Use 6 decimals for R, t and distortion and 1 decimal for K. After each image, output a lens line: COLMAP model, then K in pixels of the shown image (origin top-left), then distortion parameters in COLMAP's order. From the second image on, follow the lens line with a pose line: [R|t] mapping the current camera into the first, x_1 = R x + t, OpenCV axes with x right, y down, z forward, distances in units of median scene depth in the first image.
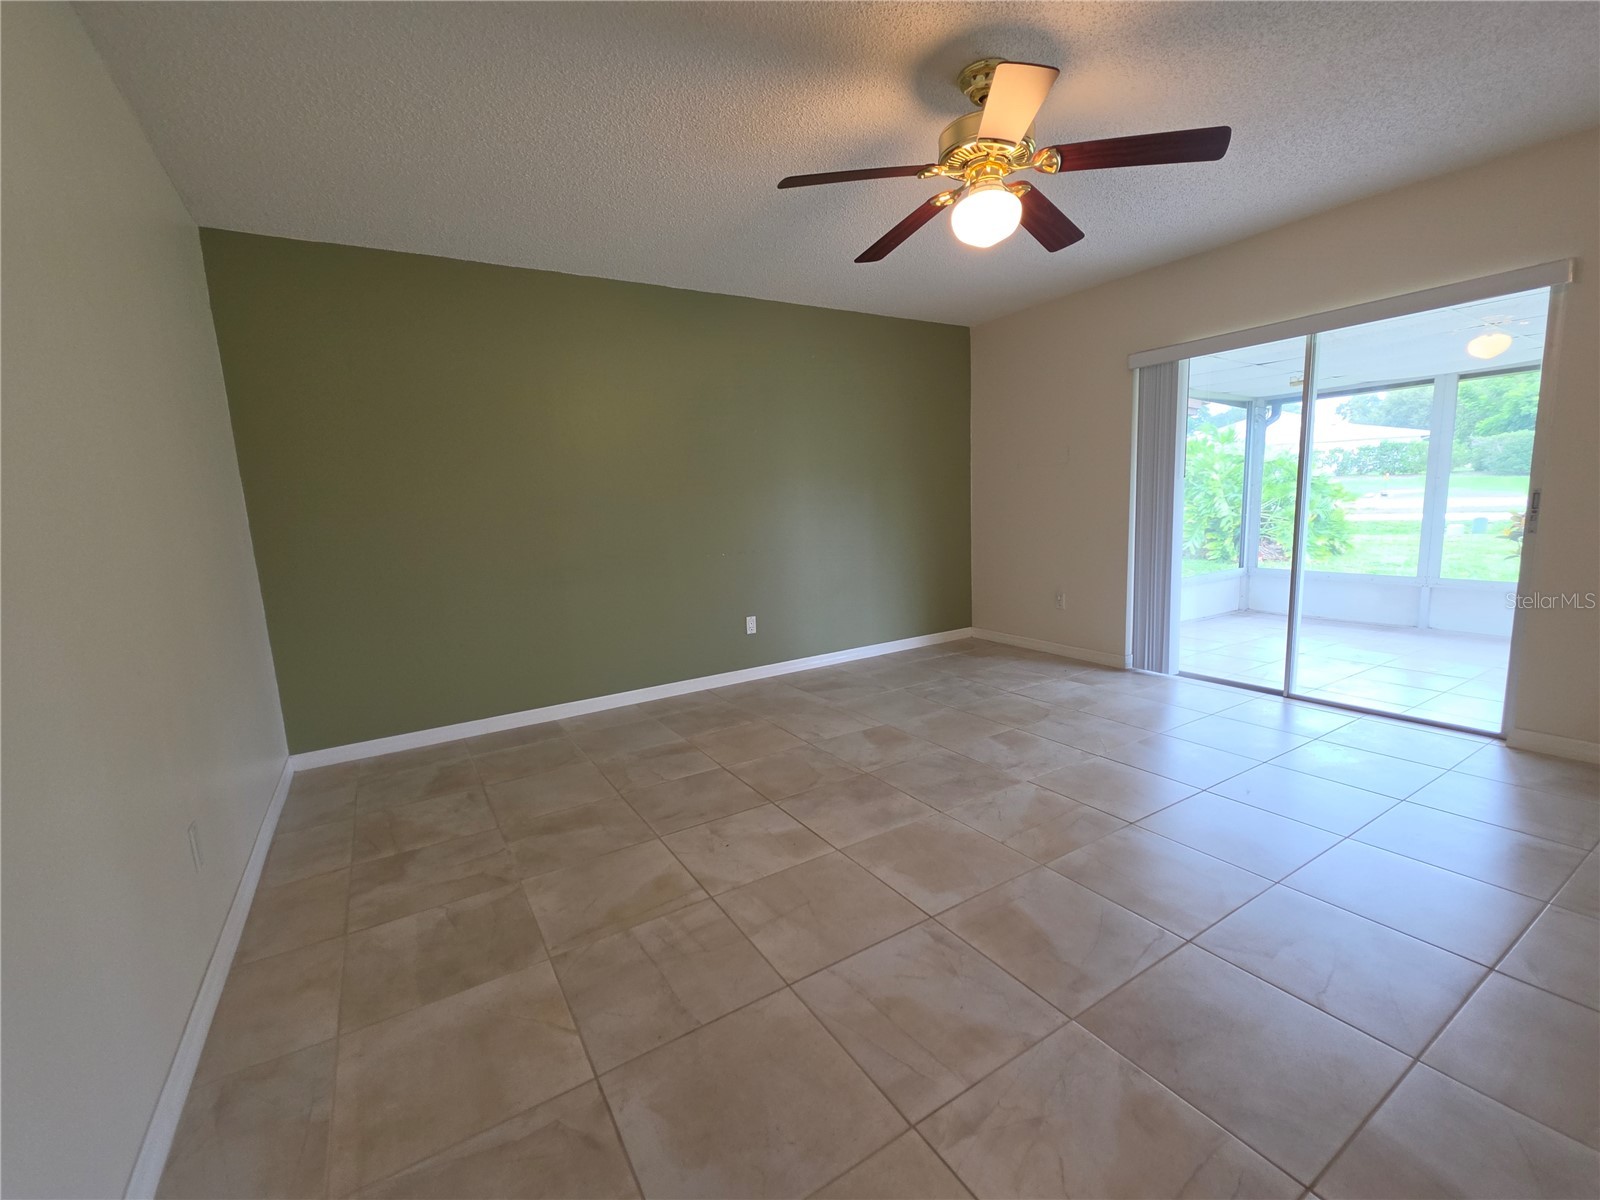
lens RADIAL K [[685.1, 0, 807.9], [0, 685.1, 603.4], [0, 0, 1]] dist [-0.001393, -0.000434]
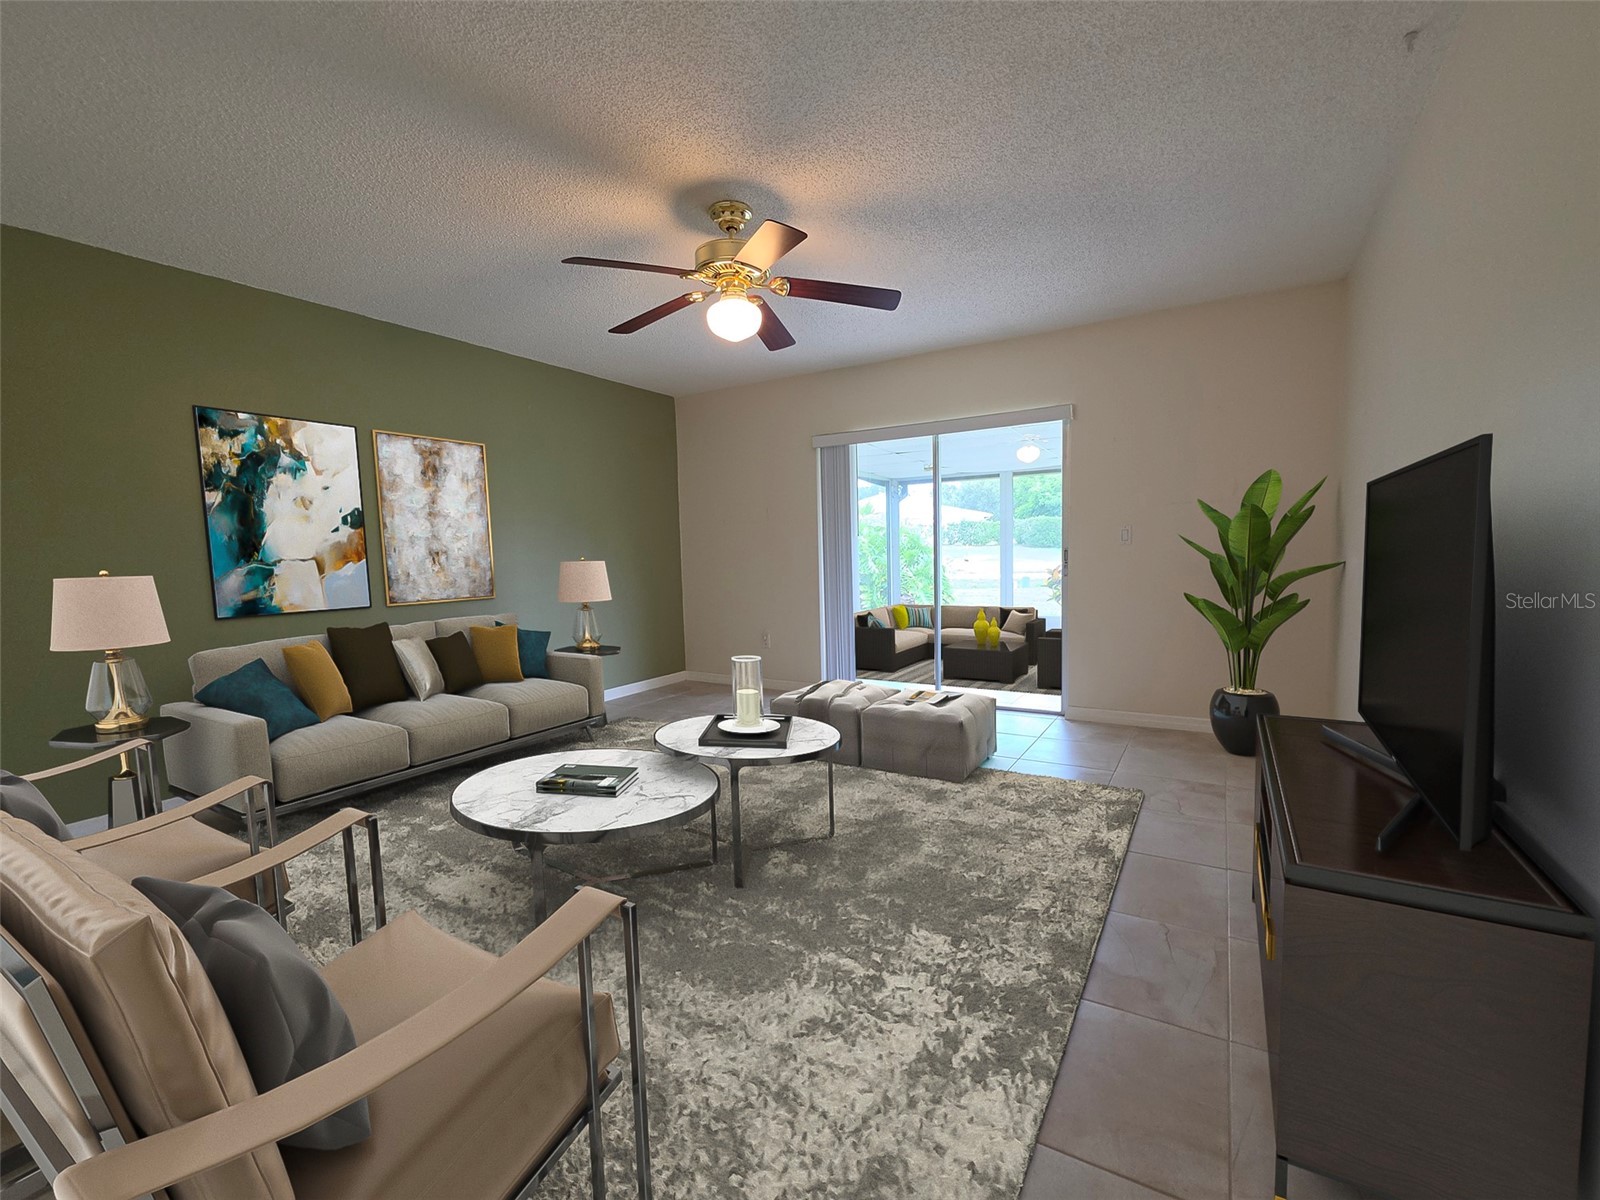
lens RADIAL K [[685.1, 0, 807.9], [0, 685.1, 603.4], [0, 0, 1]] dist [-0.001393, -0.000434]
pose [[0.891603, -0.013687, 0.452612, -0.154437], [0.053250, 0.995777, -0.074785, 0.042410], [-0.449677, 0.090780, 0.888566, -0.098379]]
